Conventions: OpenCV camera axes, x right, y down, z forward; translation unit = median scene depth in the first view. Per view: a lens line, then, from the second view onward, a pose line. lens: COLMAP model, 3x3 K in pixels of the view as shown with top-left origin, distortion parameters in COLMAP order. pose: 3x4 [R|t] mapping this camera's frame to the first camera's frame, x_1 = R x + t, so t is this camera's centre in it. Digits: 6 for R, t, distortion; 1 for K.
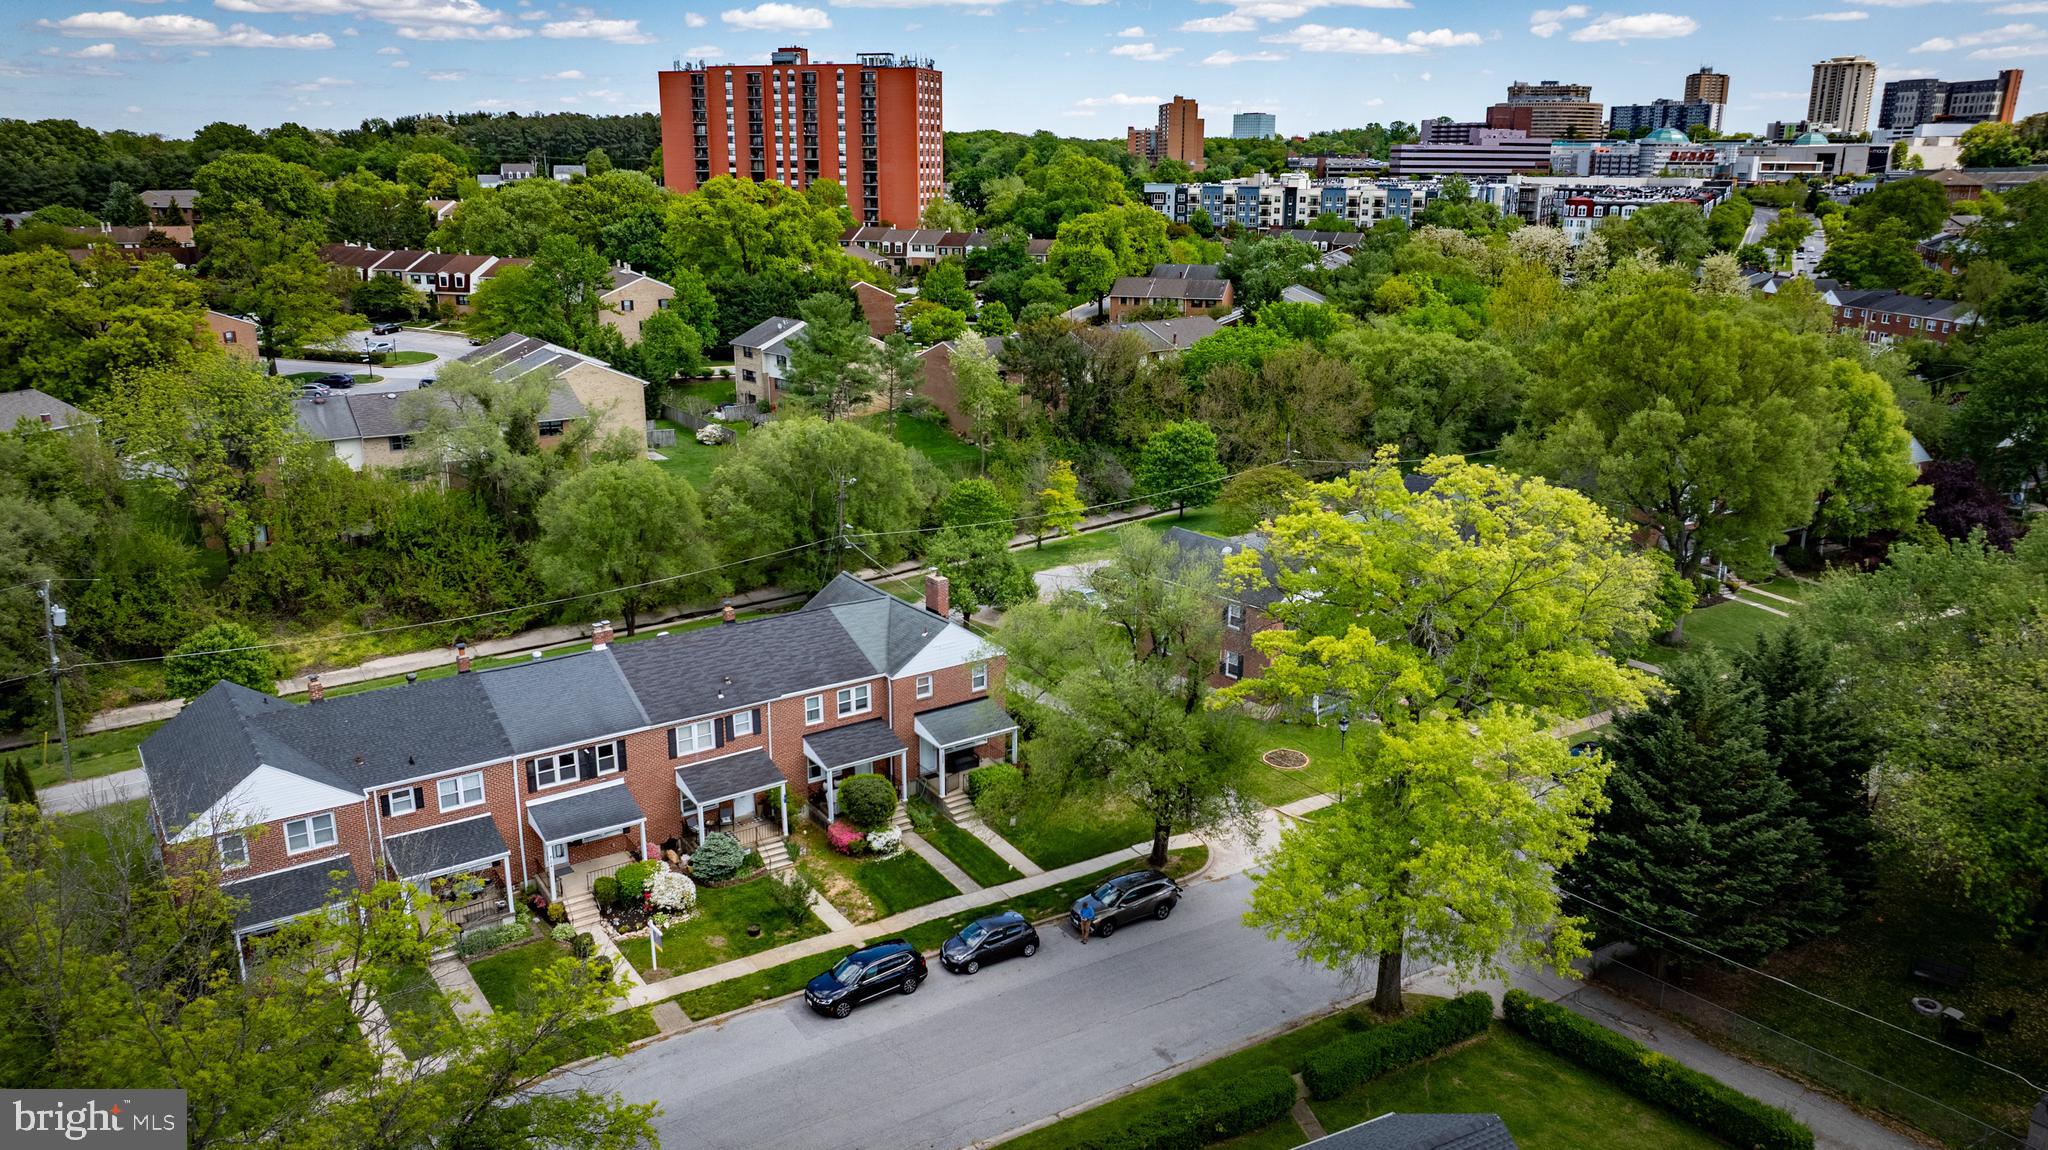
lens RADIAL K [[1435.2, 0, 1045.9], [0, 1435.2, 574.6], [0, 0, 1]] dist [-0.040460, -0.004593]
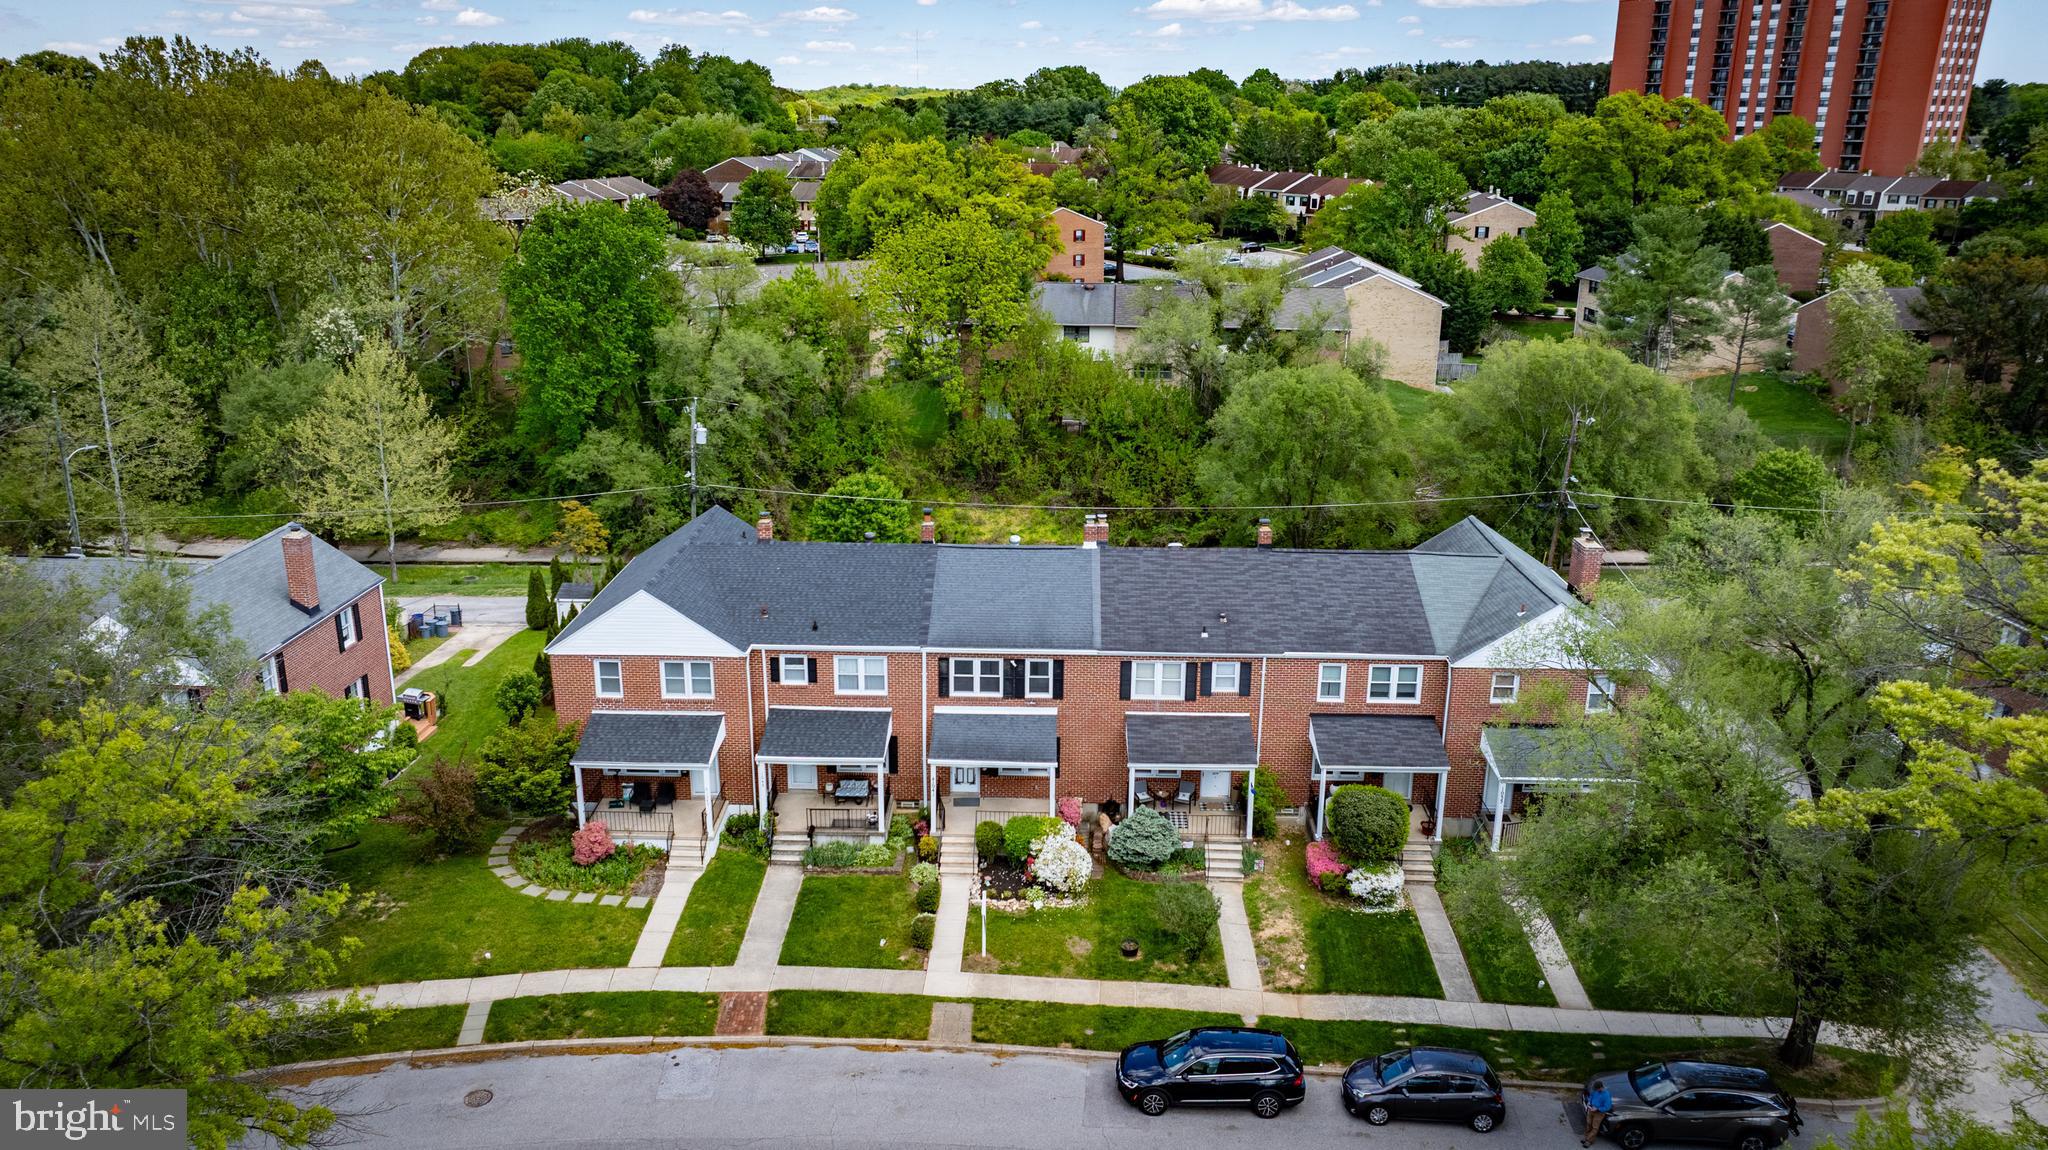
lens RADIAL K [[1451.0, 0, 1017.3], [0, 1451.0, 562.3], [0, 0, 1]] dist [-0.037128, 0.023892]
pose [[0.792654, 0.175921, -0.583739, 0.131260], [-0.168660, 0.983372, 0.067337, 0.012369], [0.585878, 0.045079, 0.809144, 0.316849]]
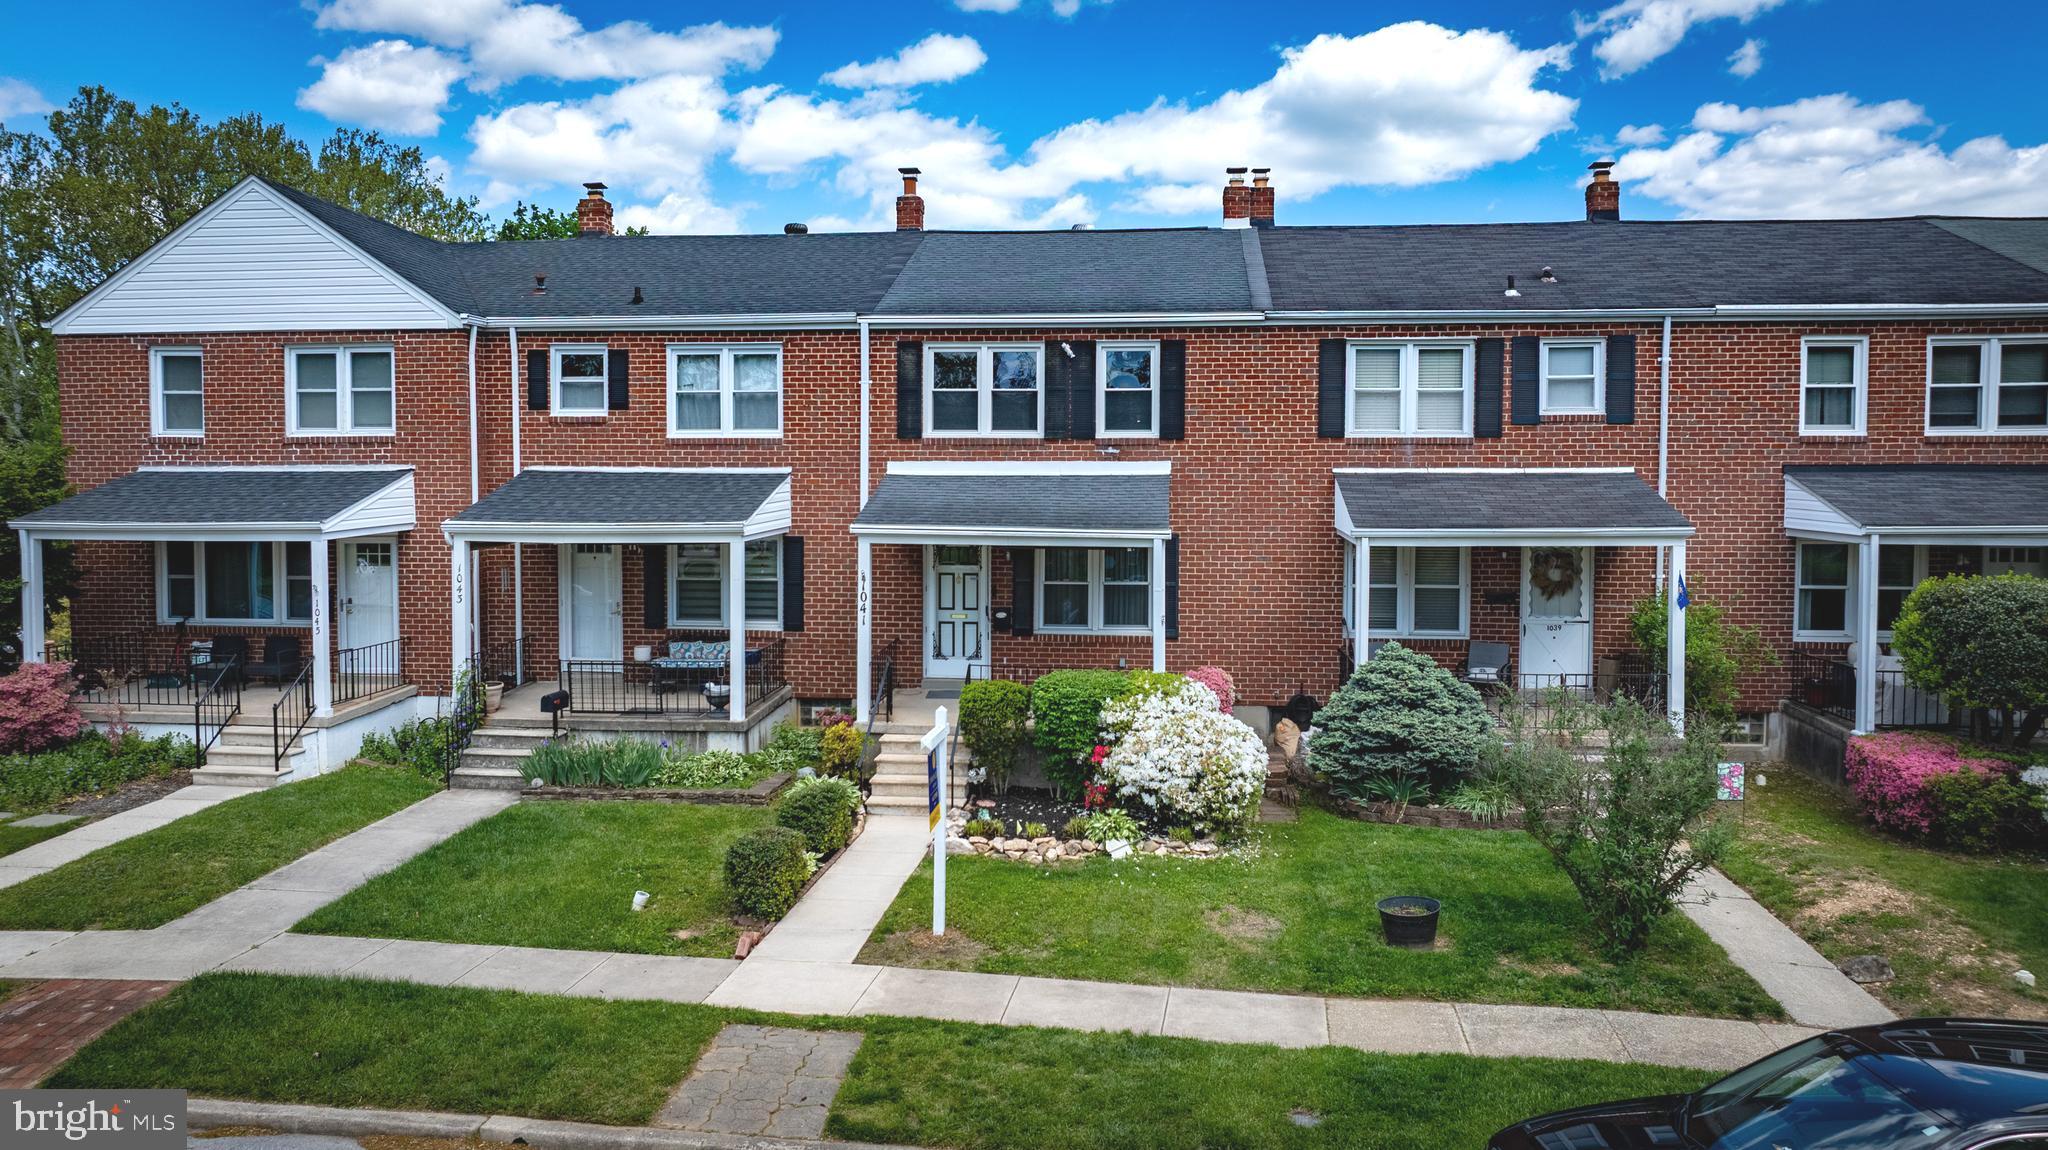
lens RADIAL K [[1451.0, 0, 1017.3], [0, 1451.0, 562.3], [0, 0, 1]] dist [-0.037128, 0.023892]
pose [[0.741649, 0.024495, -0.670341, -0.087382], [-0.182358, 0.969059, -0.166346, 0.215378], [0.645525, 0.245612, 0.723168, 0.692170]]
